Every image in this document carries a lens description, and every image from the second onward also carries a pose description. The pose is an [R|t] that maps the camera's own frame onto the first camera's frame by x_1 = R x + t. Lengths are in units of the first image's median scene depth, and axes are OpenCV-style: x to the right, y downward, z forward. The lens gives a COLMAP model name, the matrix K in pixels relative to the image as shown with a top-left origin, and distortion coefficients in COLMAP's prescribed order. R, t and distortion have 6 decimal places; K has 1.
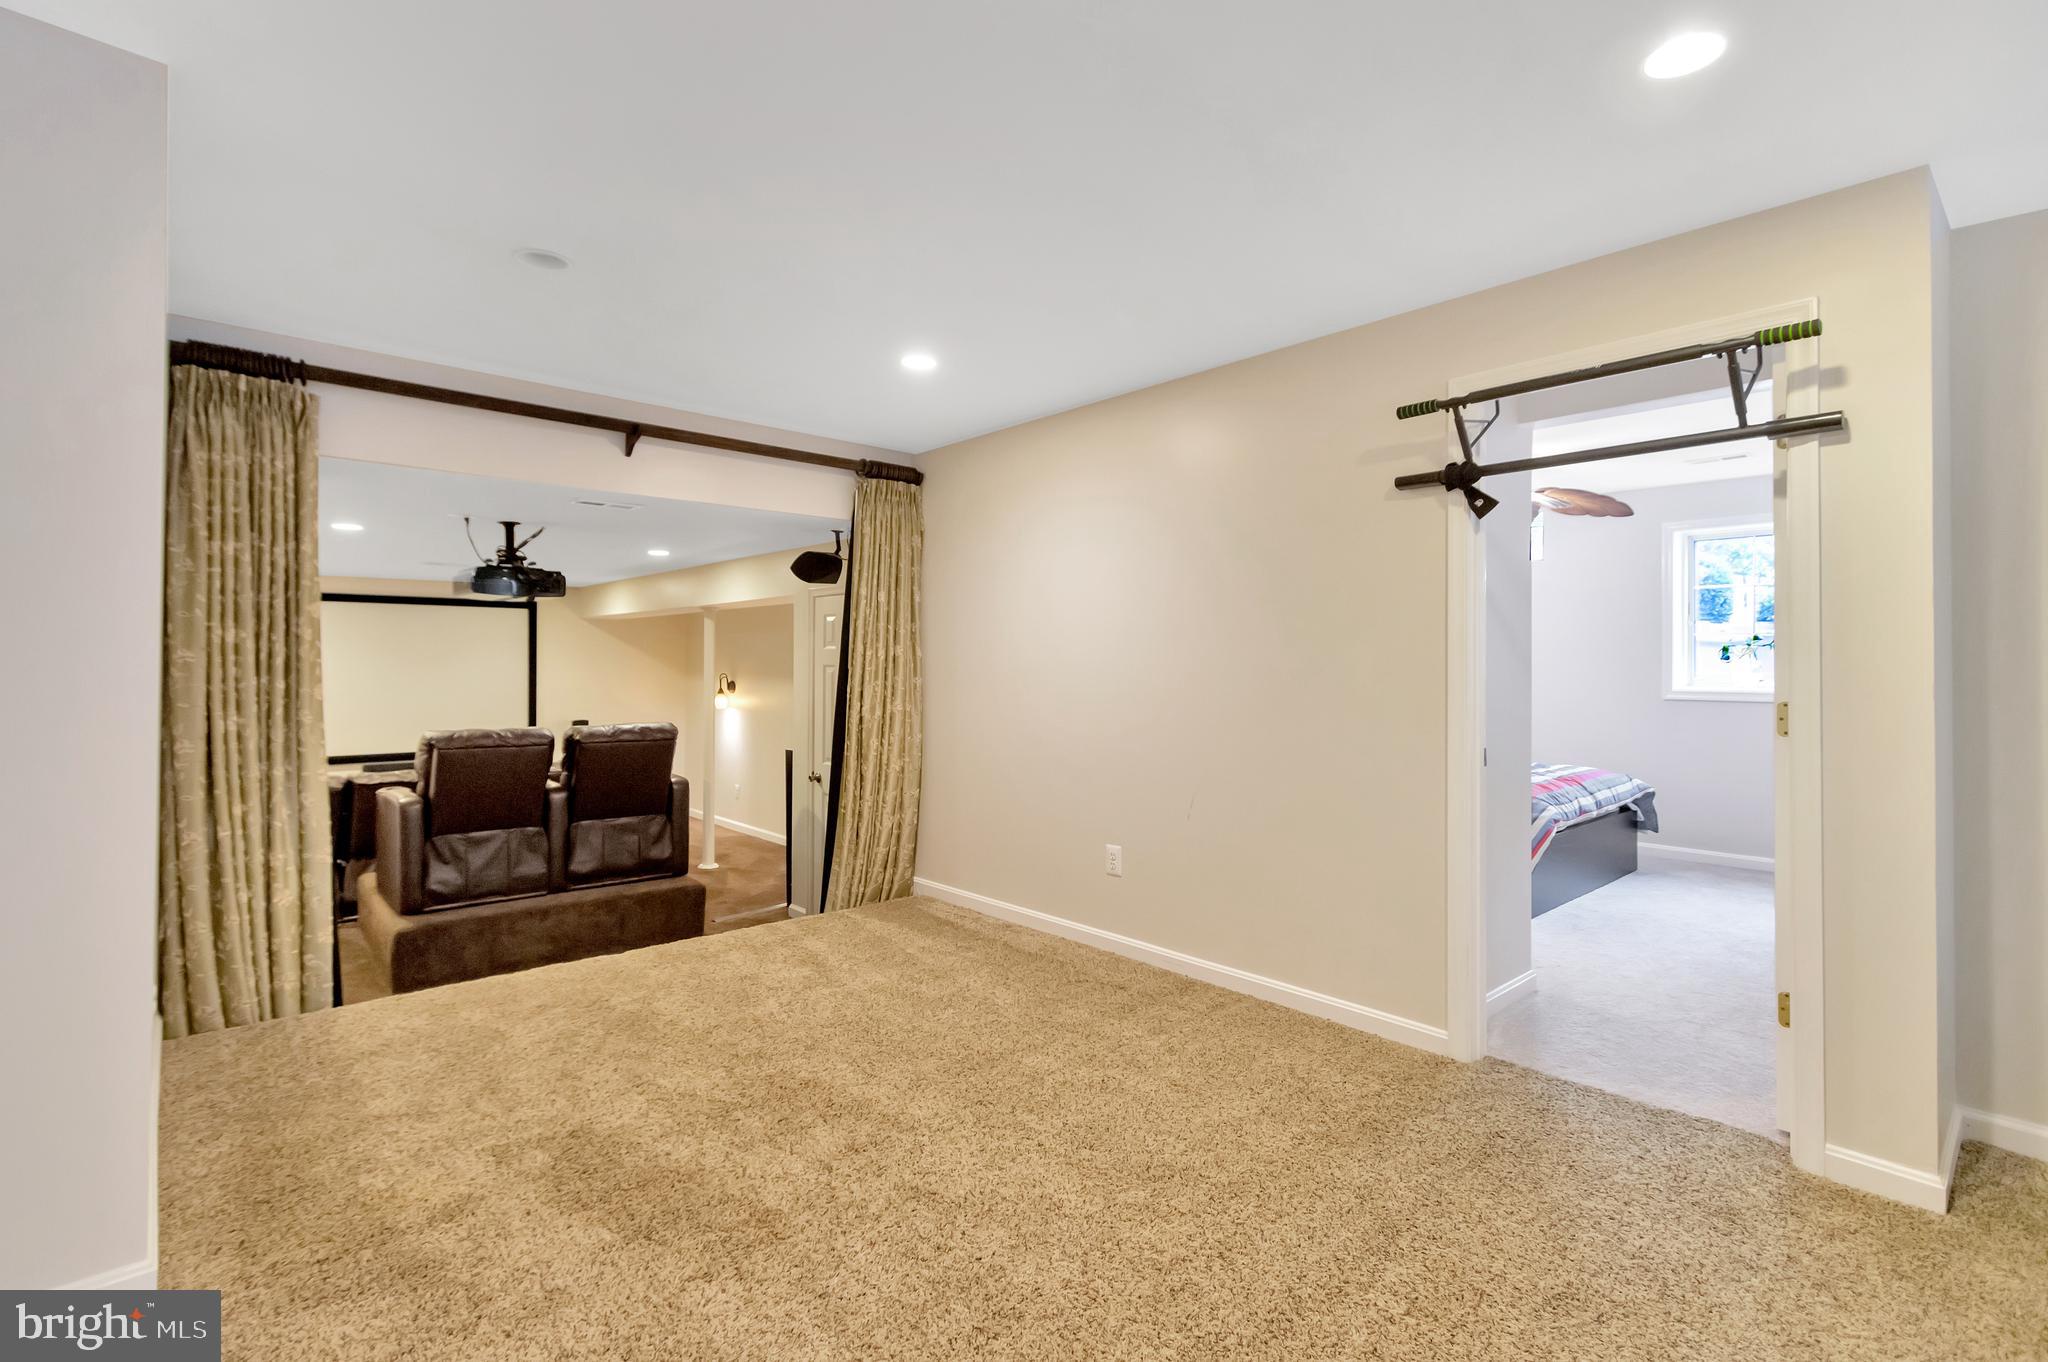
lens RADIAL K [[959.3, 0, 1033.4], [0, 959.3, 658.7], [0, 0, 1]] dist [0.000252, 0.000191]
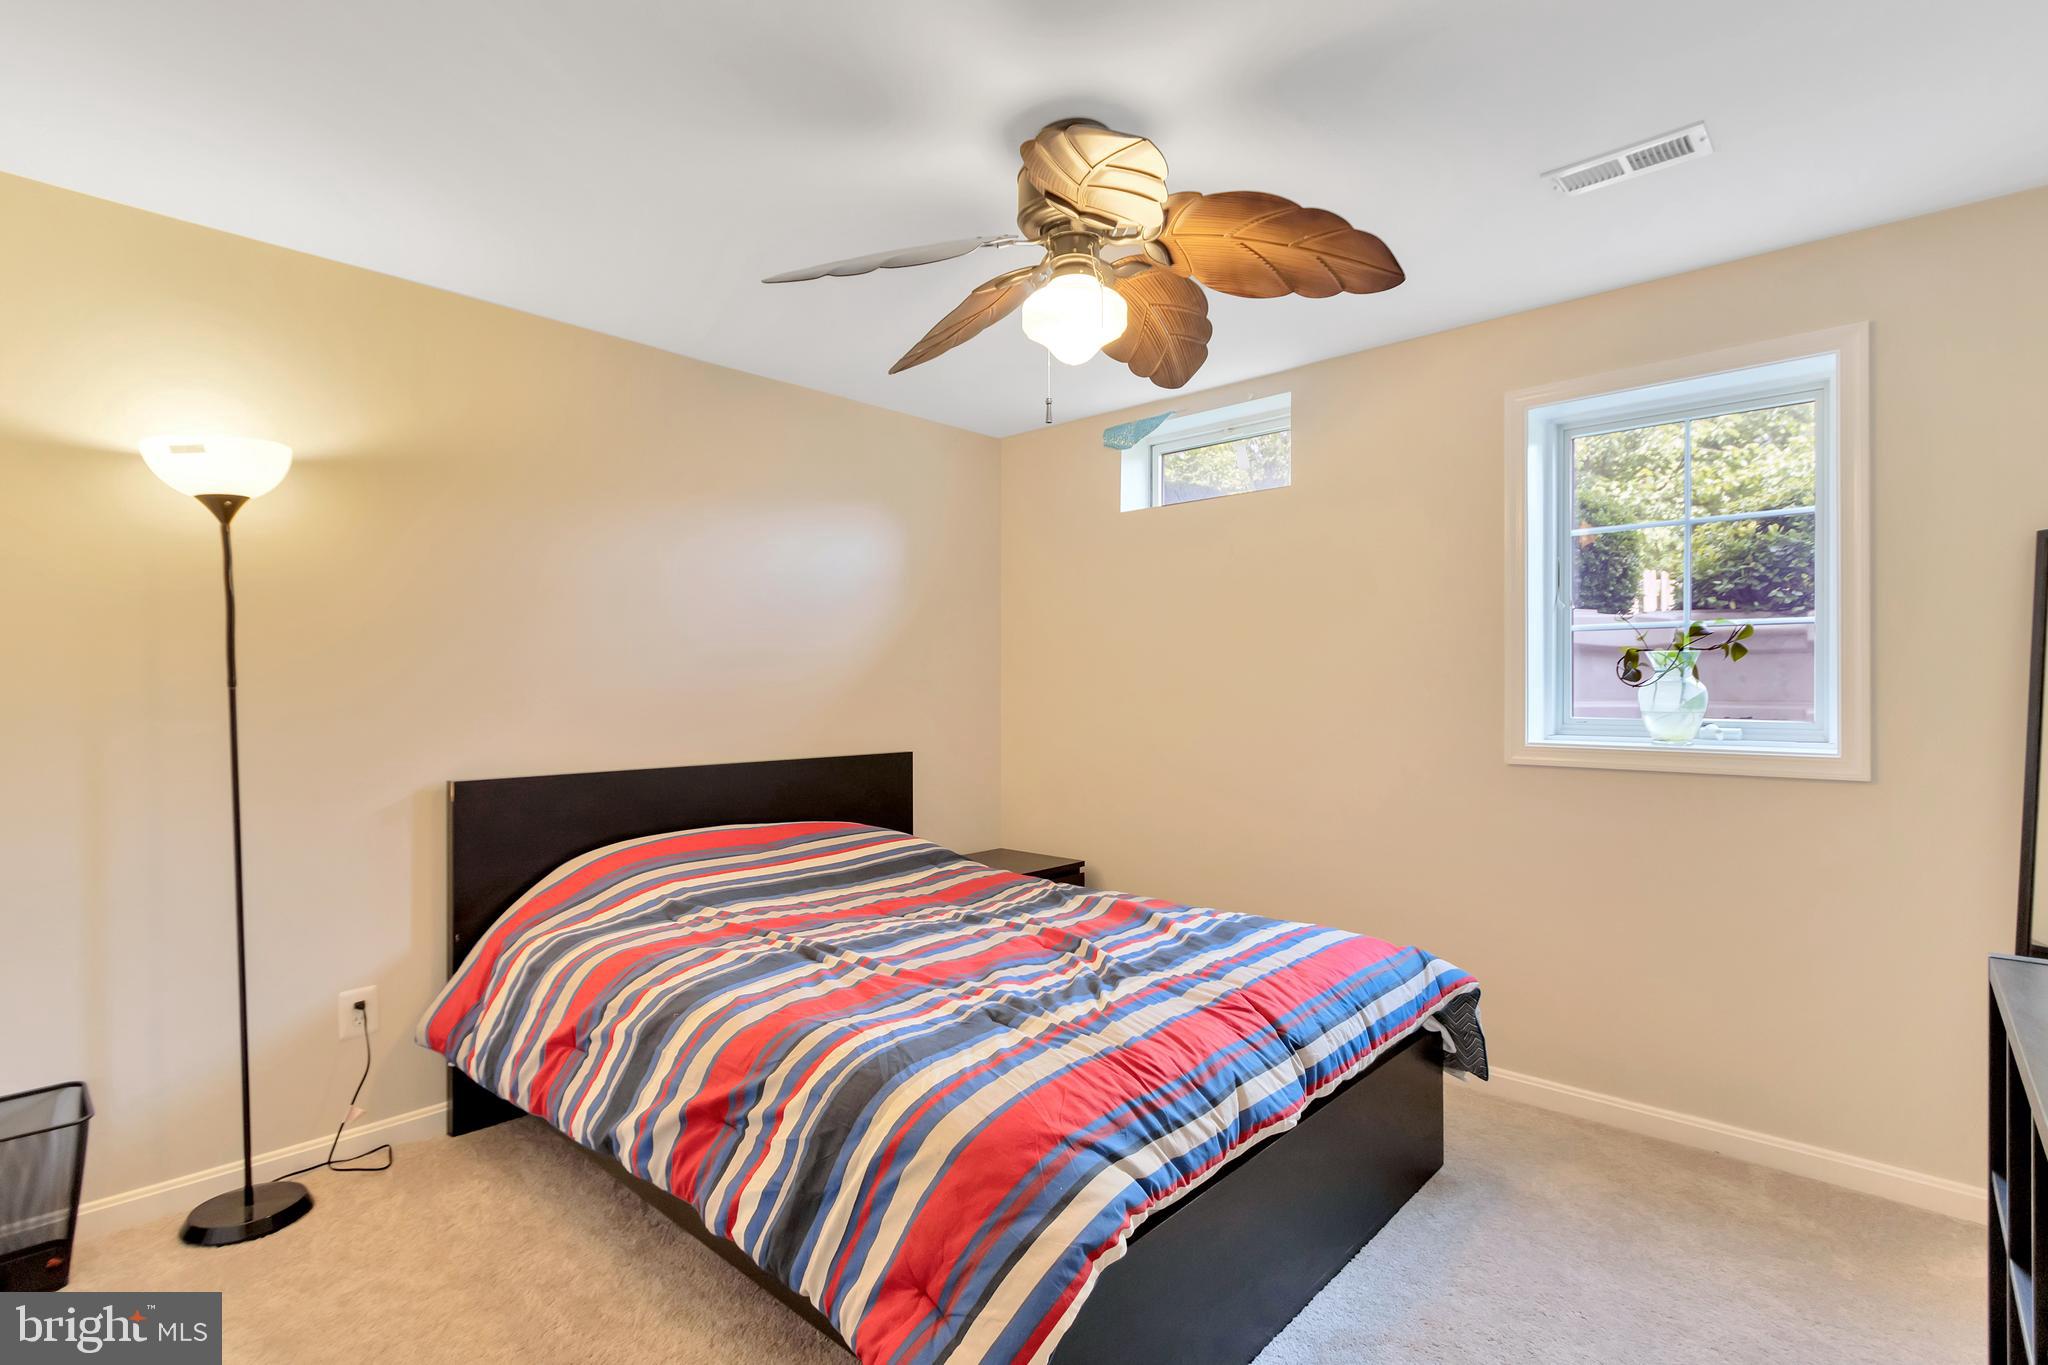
lens RADIAL K [[975.7, 0, 1019.4], [0, 975.7, 680.7], [0, 0, 1]] dist [-0.001260, -0.000207]
pose [[0.996482, -0.000247, 0.083807, 0.395095], [0.000097, 0.999998, 0.001793, 0.000597], [-0.083808, -0.001779, 0.996480, 0.567119]]
